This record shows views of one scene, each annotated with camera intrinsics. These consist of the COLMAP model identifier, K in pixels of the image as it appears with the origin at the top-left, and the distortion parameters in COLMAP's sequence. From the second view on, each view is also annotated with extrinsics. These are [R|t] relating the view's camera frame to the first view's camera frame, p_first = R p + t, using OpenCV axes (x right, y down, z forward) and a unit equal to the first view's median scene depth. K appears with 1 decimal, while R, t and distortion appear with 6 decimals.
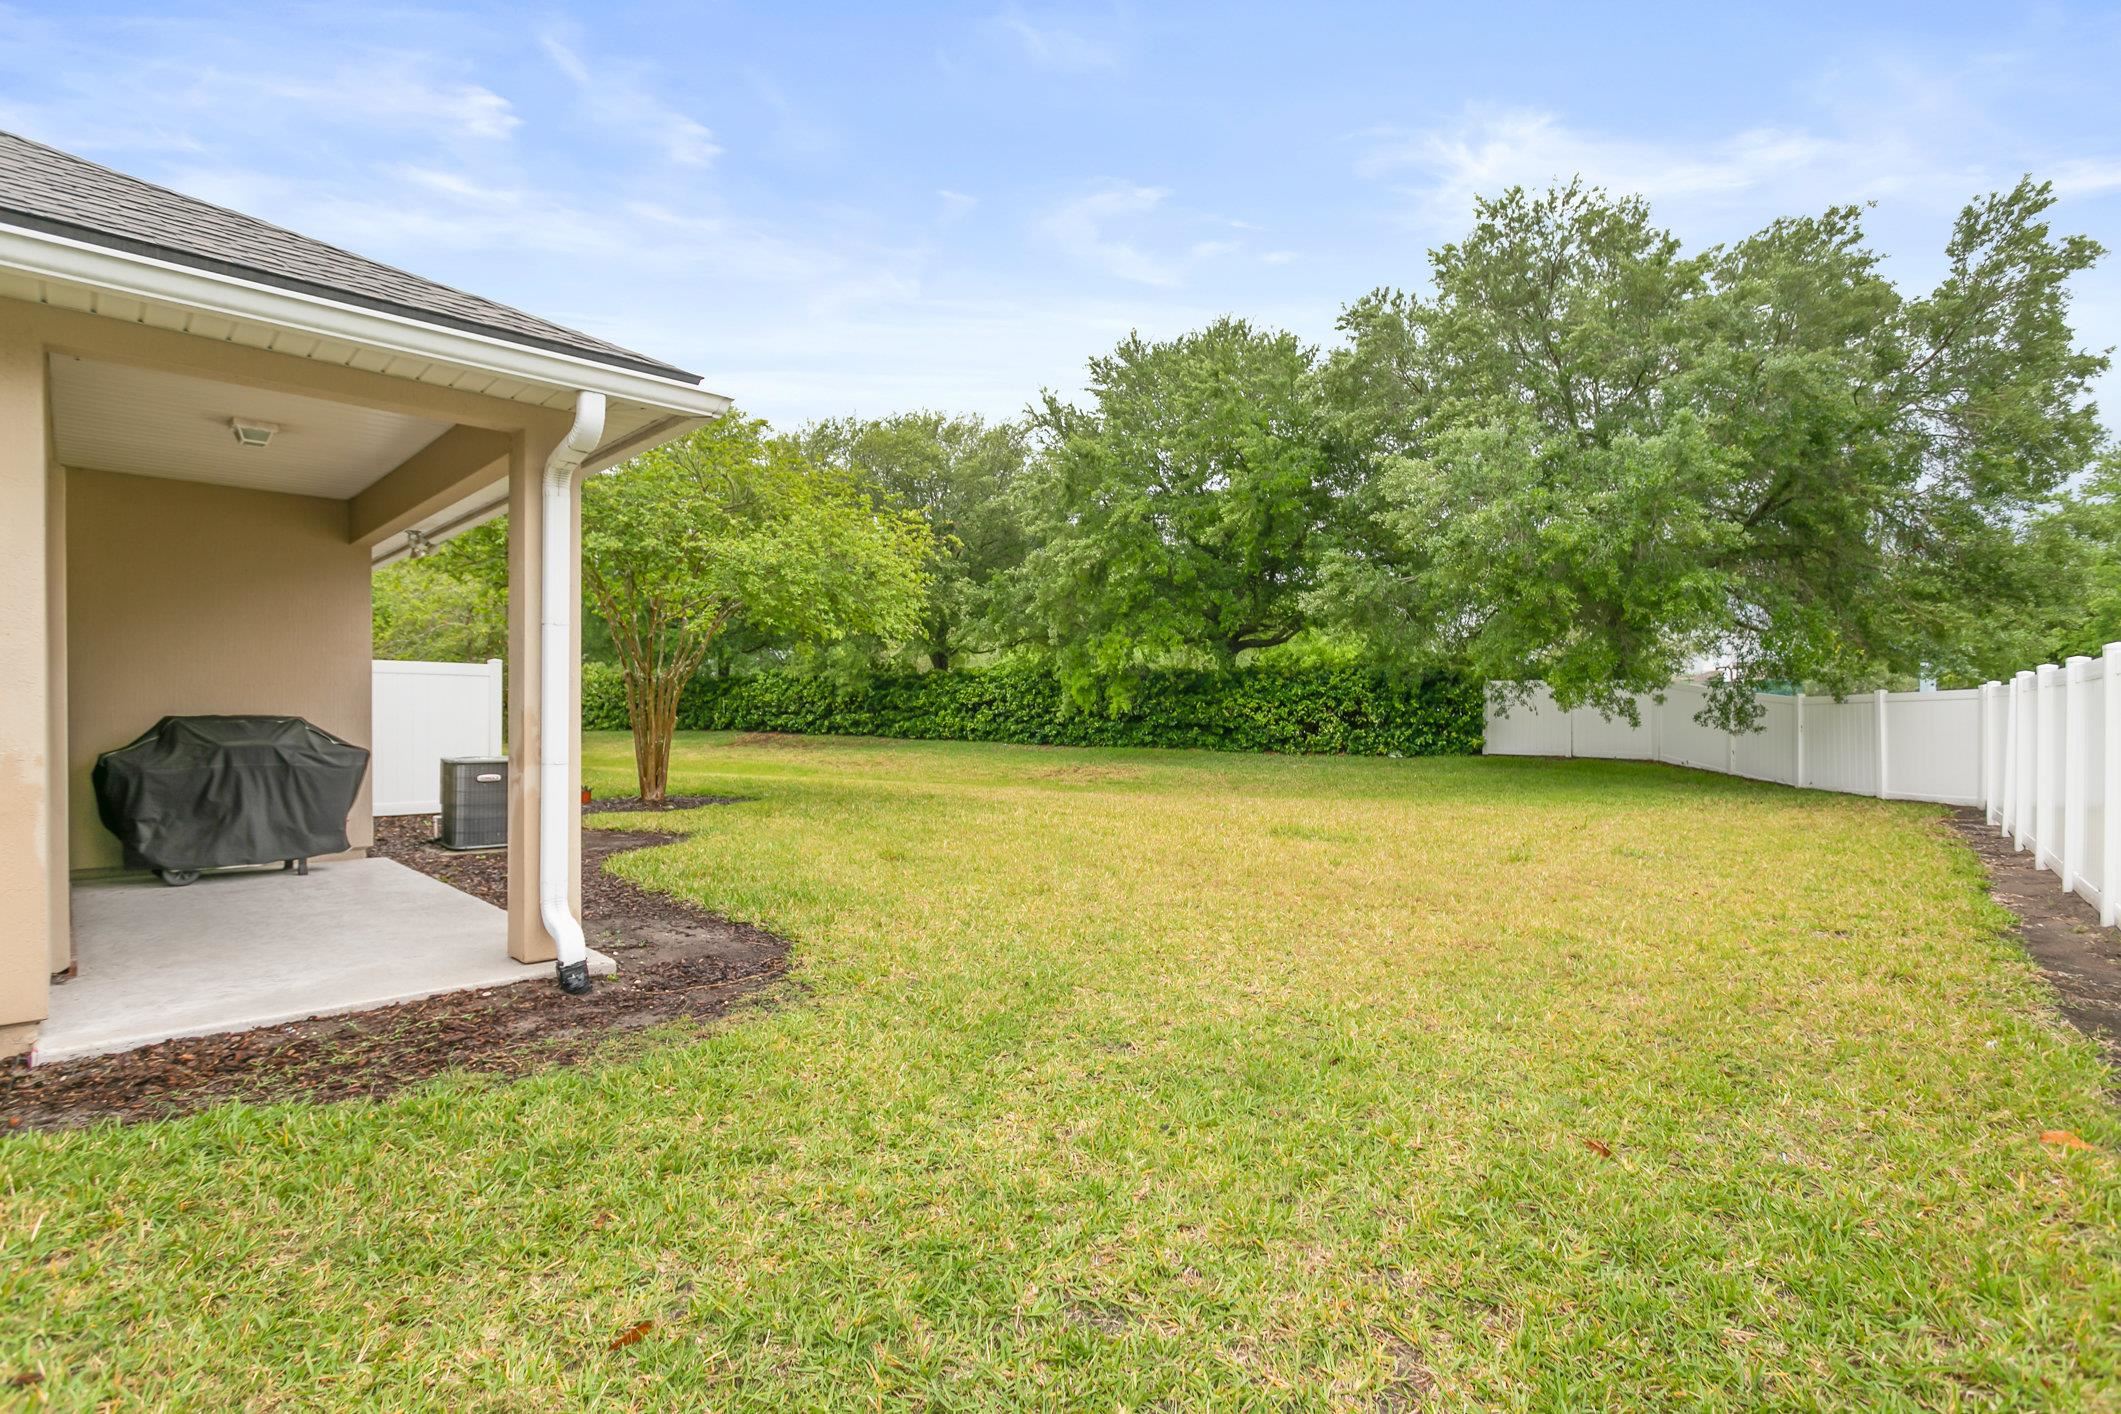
lens RADIAL K [[1011.5, 0, 1055.0], [0, 1011.5, 721.4], [0, 0, 1]] dist [0.000380, 0.000216]
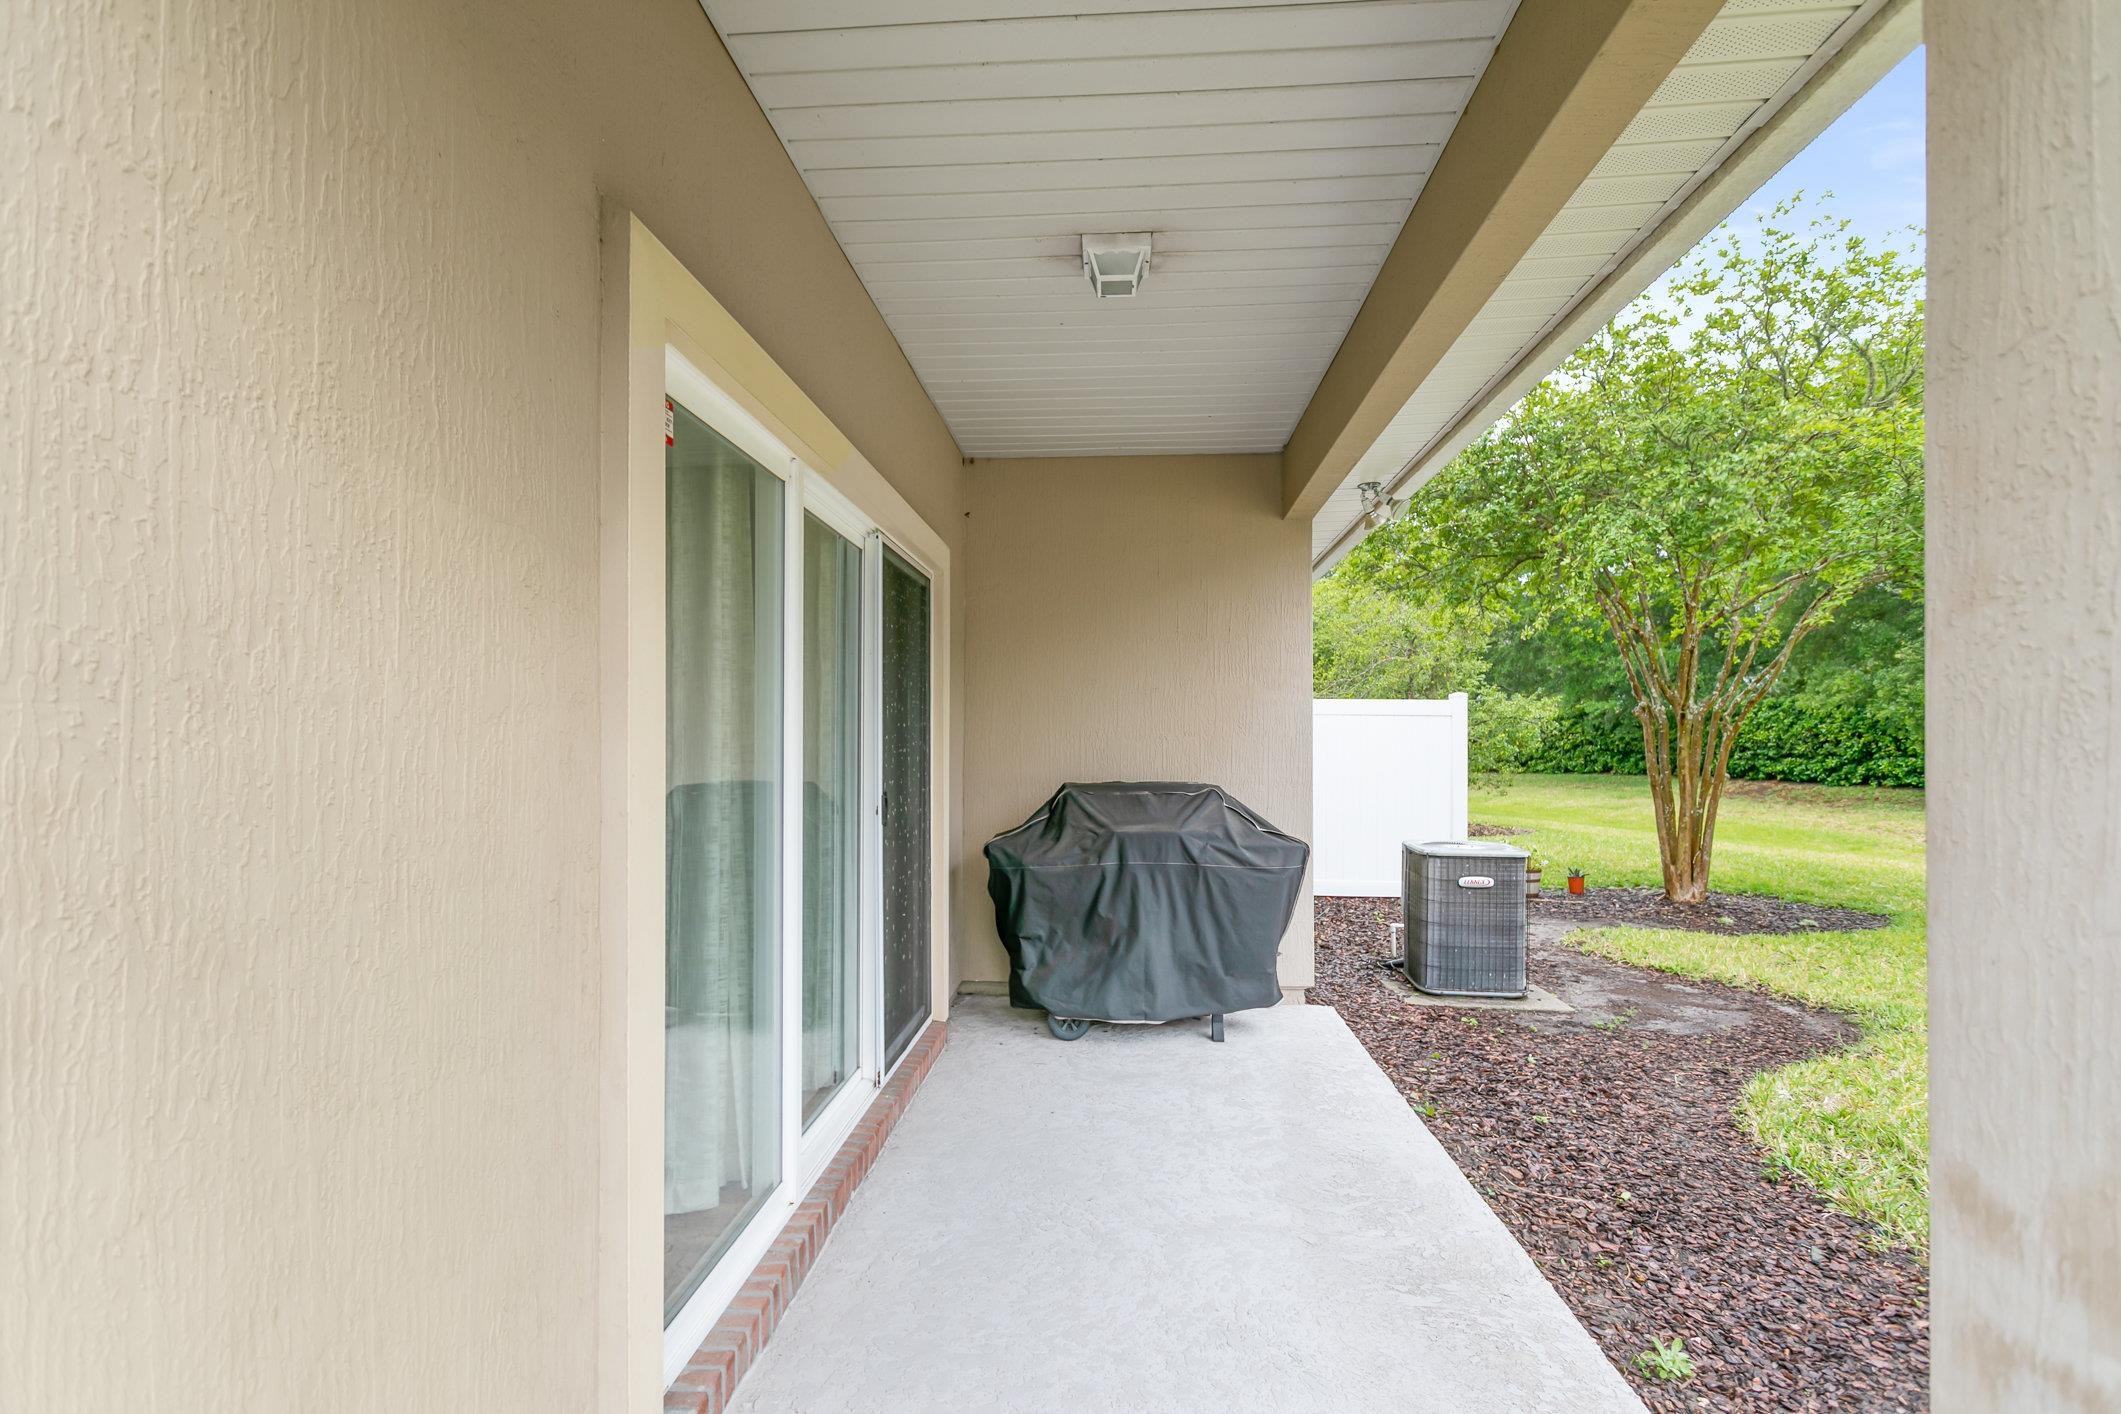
lens RADIAL K [[1011.5, 0, 1055.0], [0, 1011.5, 721.4], [0, 0, 1]] dist [0.000380, 0.000216]
pose [[0.661425, -0.019824, -0.749749, -0.094424], [-0.007705, 0.999418, -0.033223, -0.006785], [0.749972, 0.027752, 0.660888, 0.141773]]
